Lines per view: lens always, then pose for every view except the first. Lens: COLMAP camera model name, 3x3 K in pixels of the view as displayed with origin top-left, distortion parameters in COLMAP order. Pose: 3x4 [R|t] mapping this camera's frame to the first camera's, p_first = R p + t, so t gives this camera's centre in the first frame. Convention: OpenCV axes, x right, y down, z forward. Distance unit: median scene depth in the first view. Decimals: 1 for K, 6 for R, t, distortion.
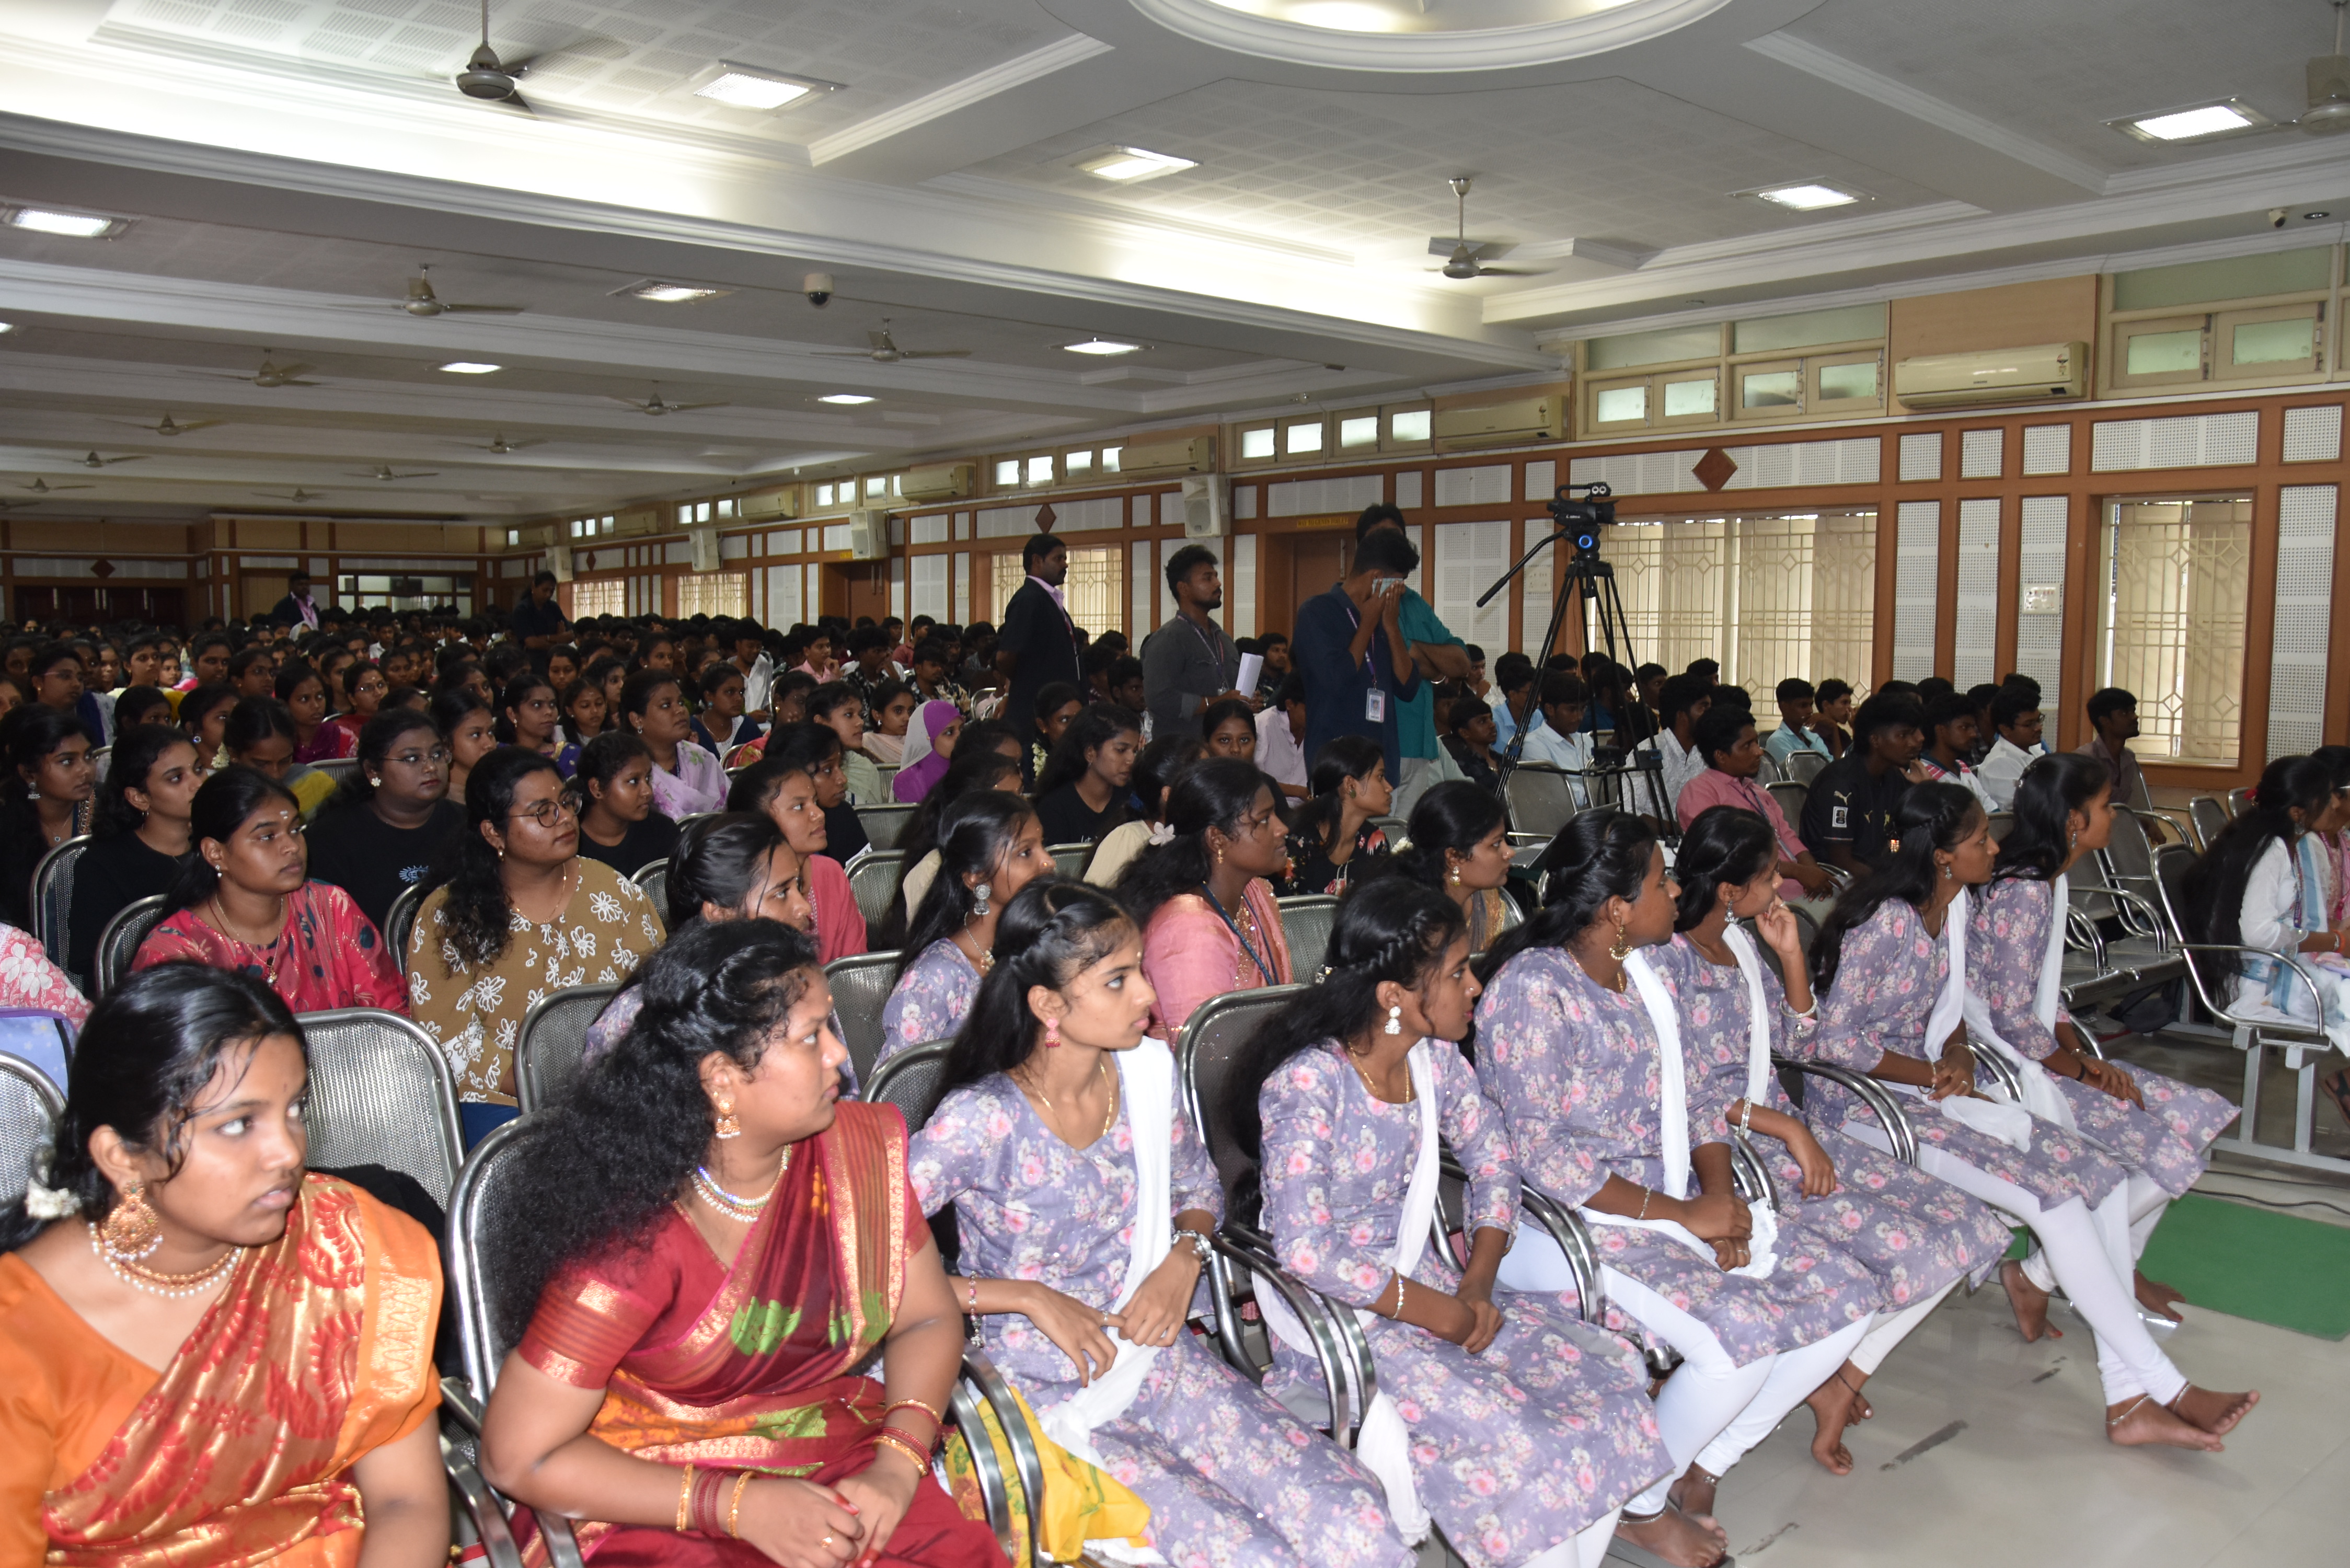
lens RADIAL K [[1842.5, 0, 1225.0], [0, 1842.5, 835.2], [0, 0, 1]] dist [-0.159229, 0.124403]
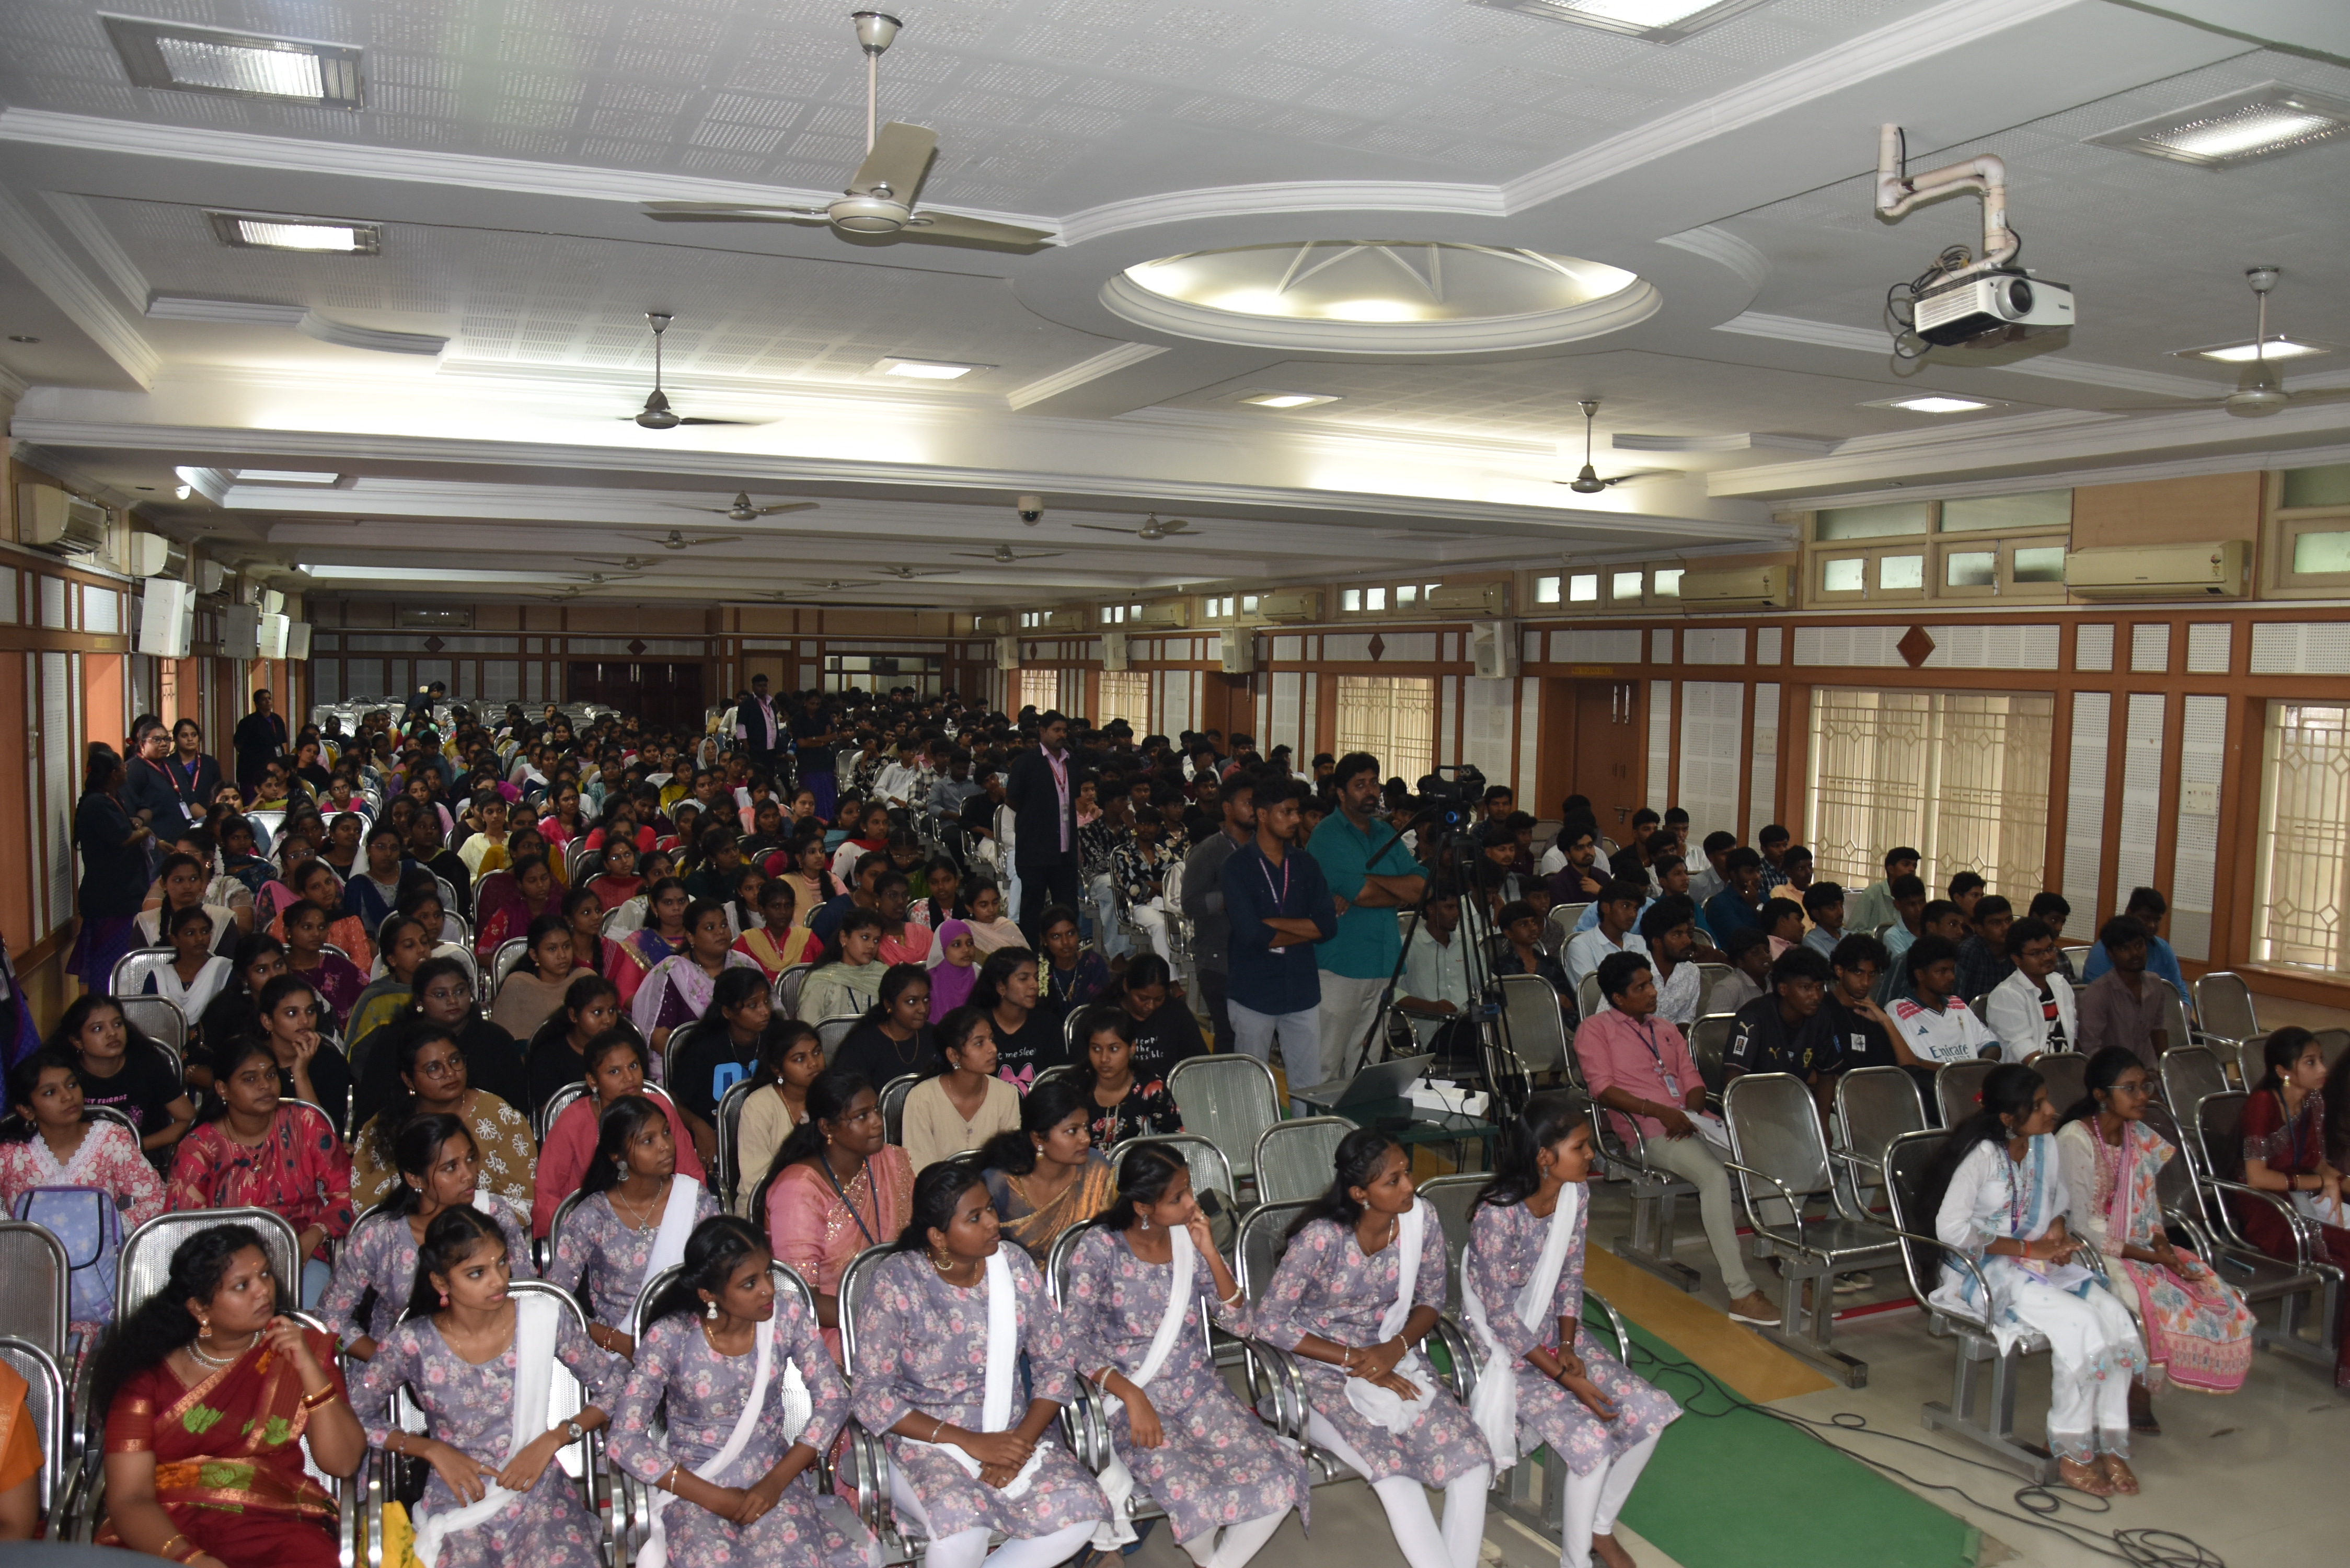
lens RADIAL K [[1842.5, 0, 1225.0], [0, 1842.5, 835.2], [0, 0, 1]] dist [-0.159229, 0.124403]
pose [[0.957081, 0.041030, -0.286903, 0.174862], [-0.048070, 0.998690, -0.017537, -0.054153], [0.285807, 0.030576, 0.957799, -0.065959]]
